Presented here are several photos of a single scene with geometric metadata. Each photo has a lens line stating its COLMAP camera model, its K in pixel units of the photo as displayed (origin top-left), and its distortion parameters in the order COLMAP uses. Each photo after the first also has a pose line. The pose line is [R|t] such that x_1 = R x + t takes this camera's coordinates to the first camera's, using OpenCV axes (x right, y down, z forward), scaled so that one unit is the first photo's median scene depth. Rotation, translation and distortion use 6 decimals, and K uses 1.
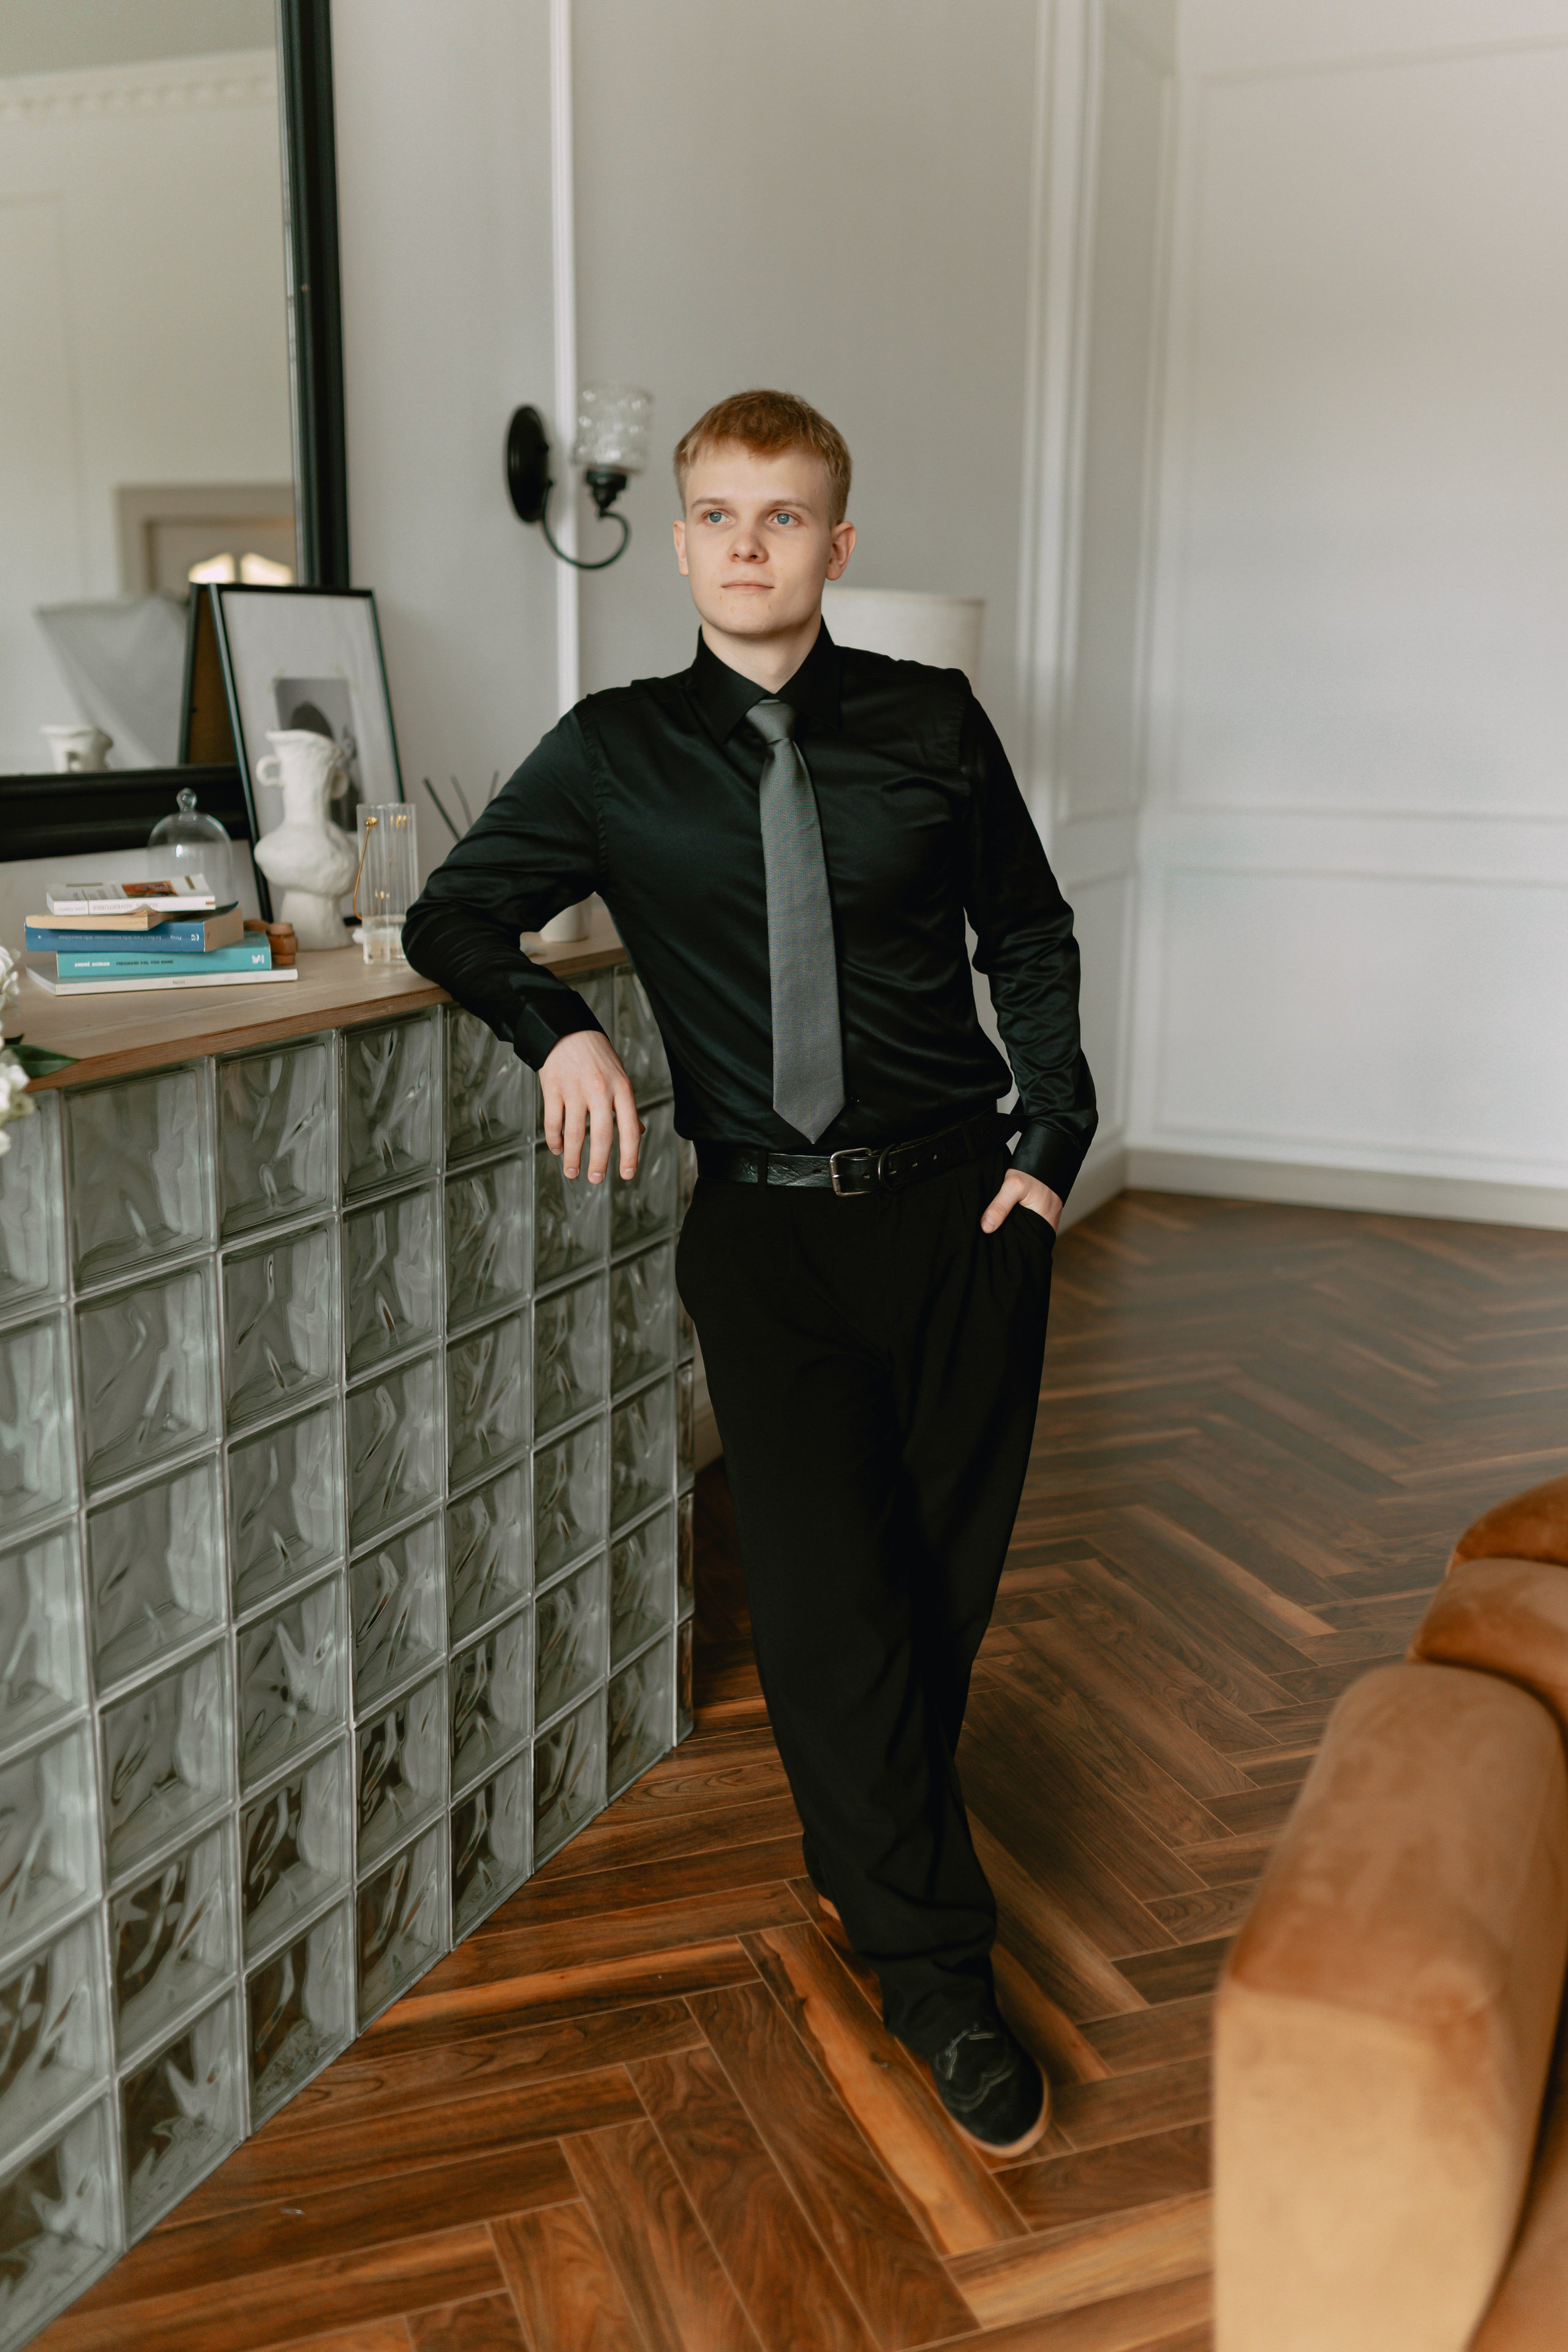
lens RADIAL K [[2279.6, 0, 784.0], [0, 2279.6, 1176.0], [0, 0, 1]] dist [-0.015456, 0.003336]
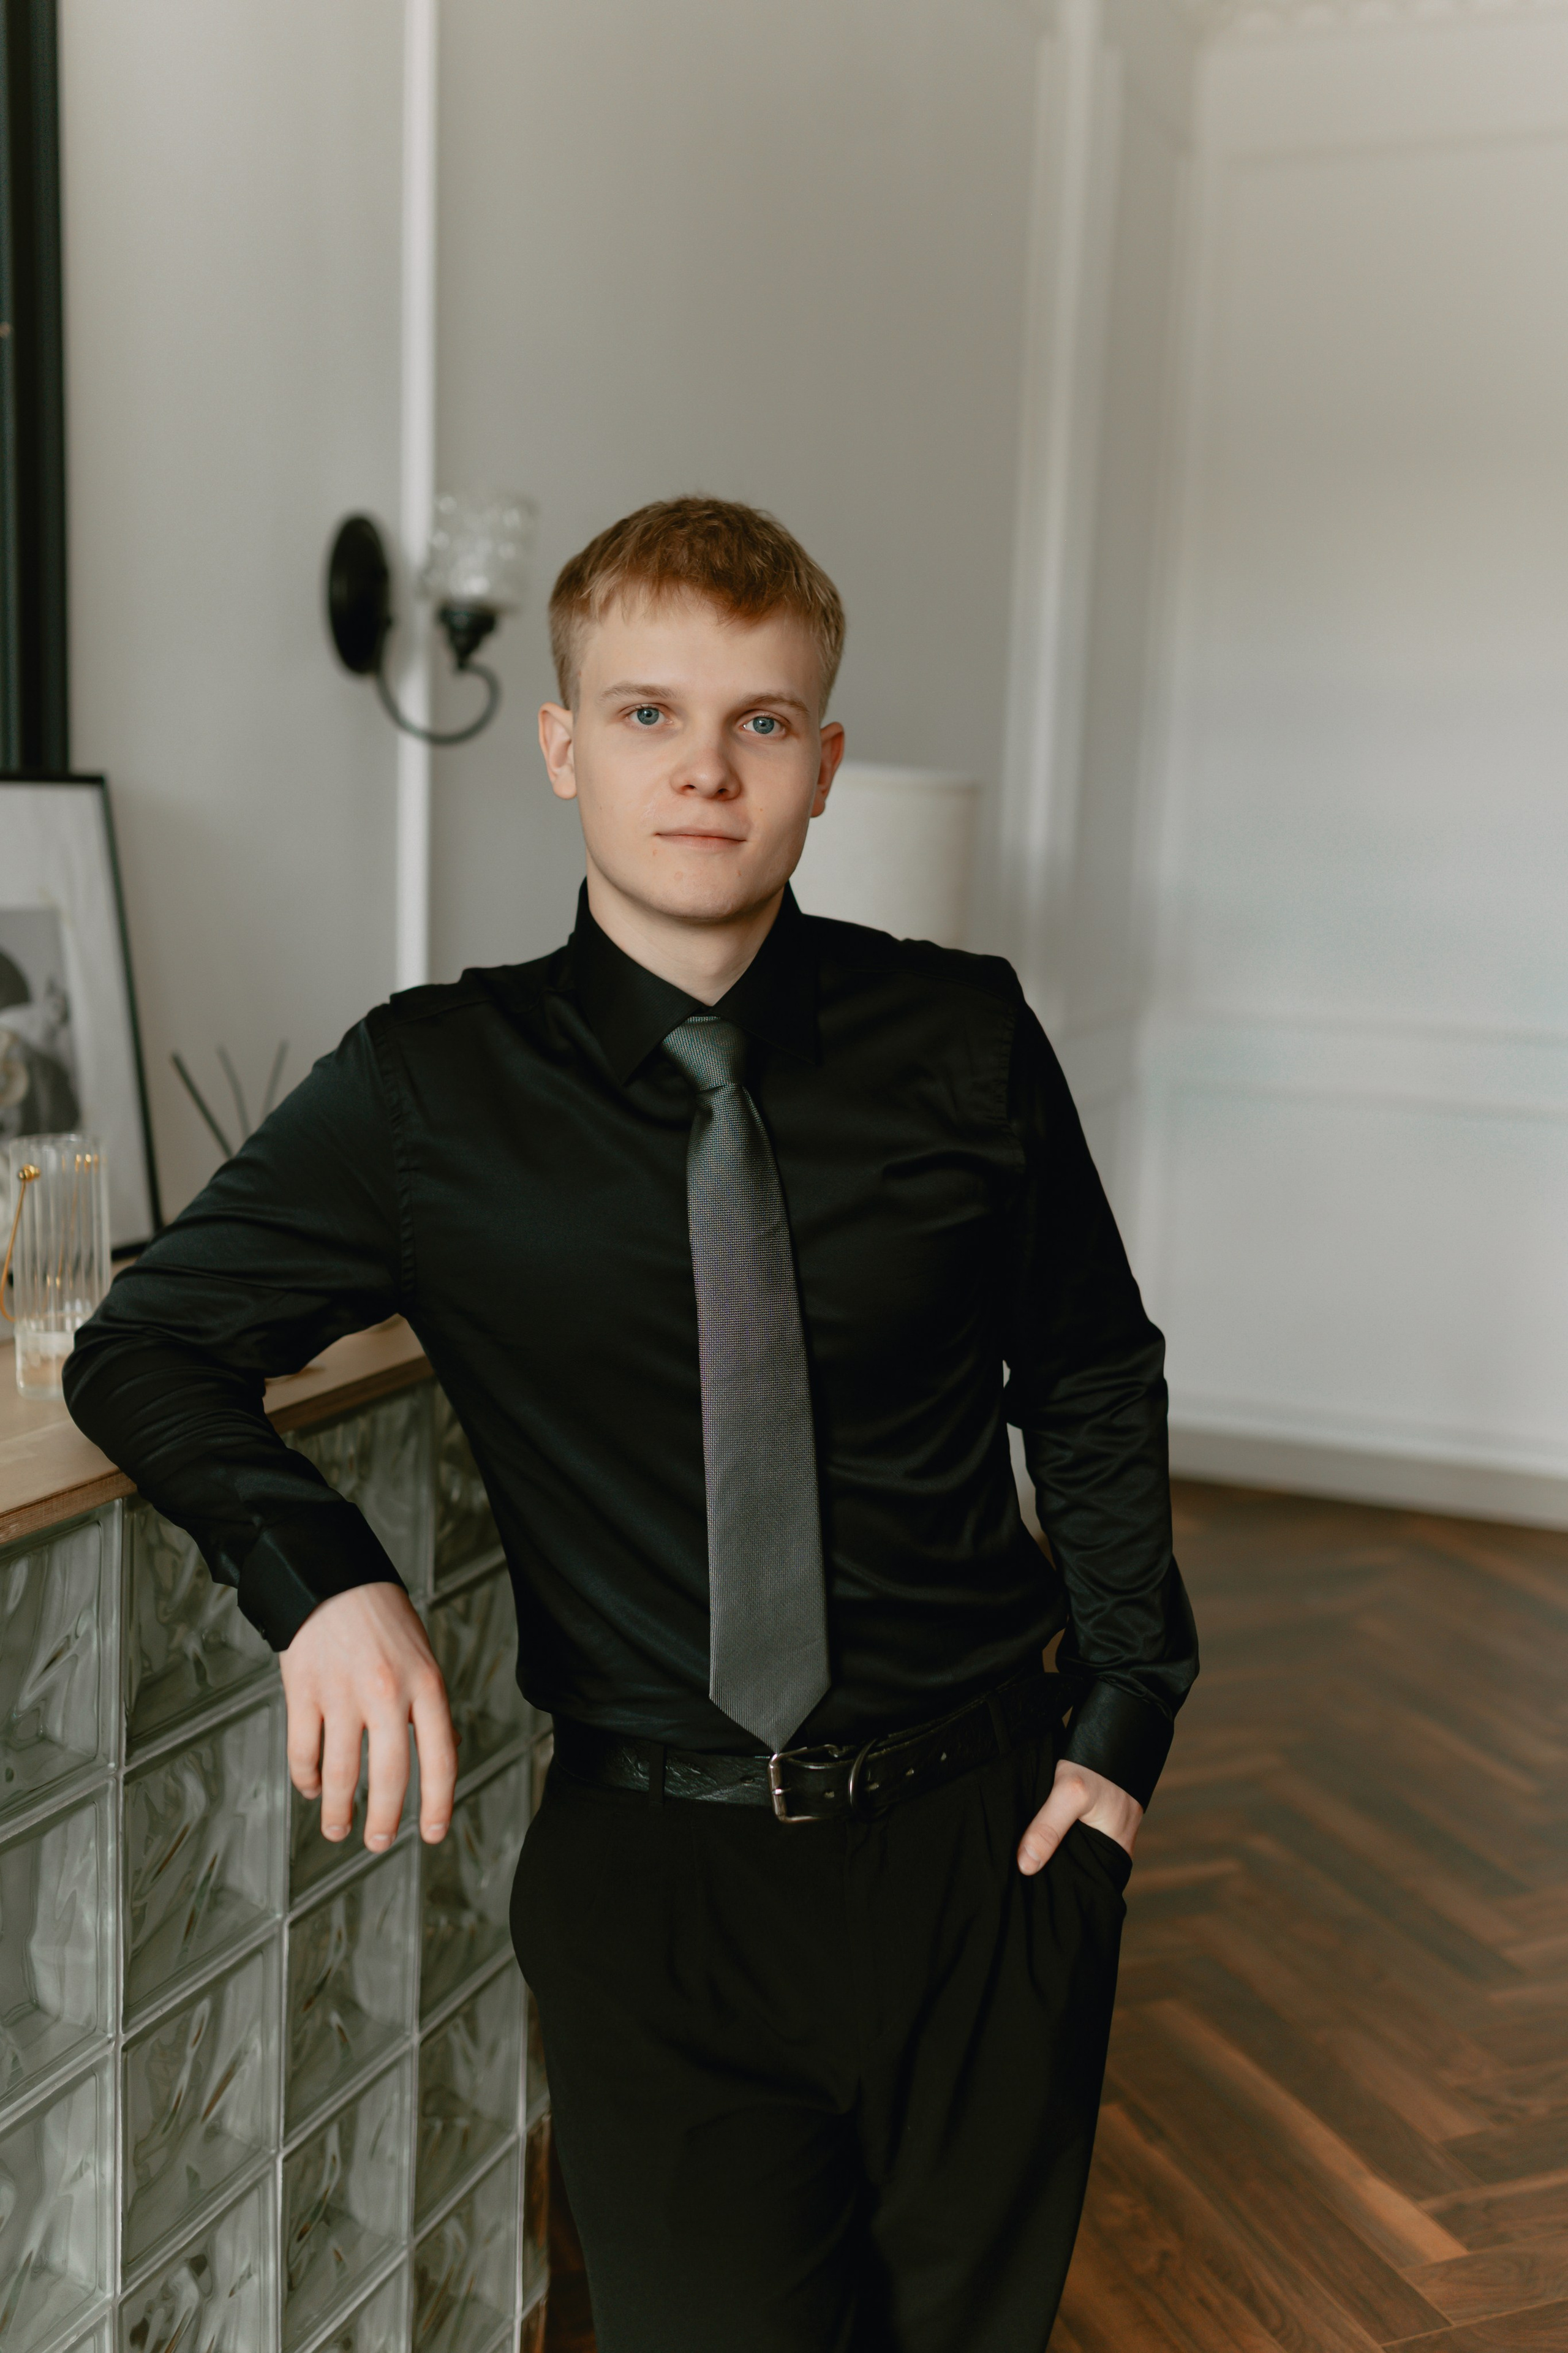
lens RADIAL K [[2450.6, 0, 784.0], [0, 2450.6, 1176.5], [0, 0, 1]] dist [0.004598, -0.000535]
pose [[0.999281, 0.022308, 0.030662, 0.000571], [-0.020230, 0.997581, -0.066504, -0.089130], [-0.032072, 0.065836, 0.997315, 0.261154]]
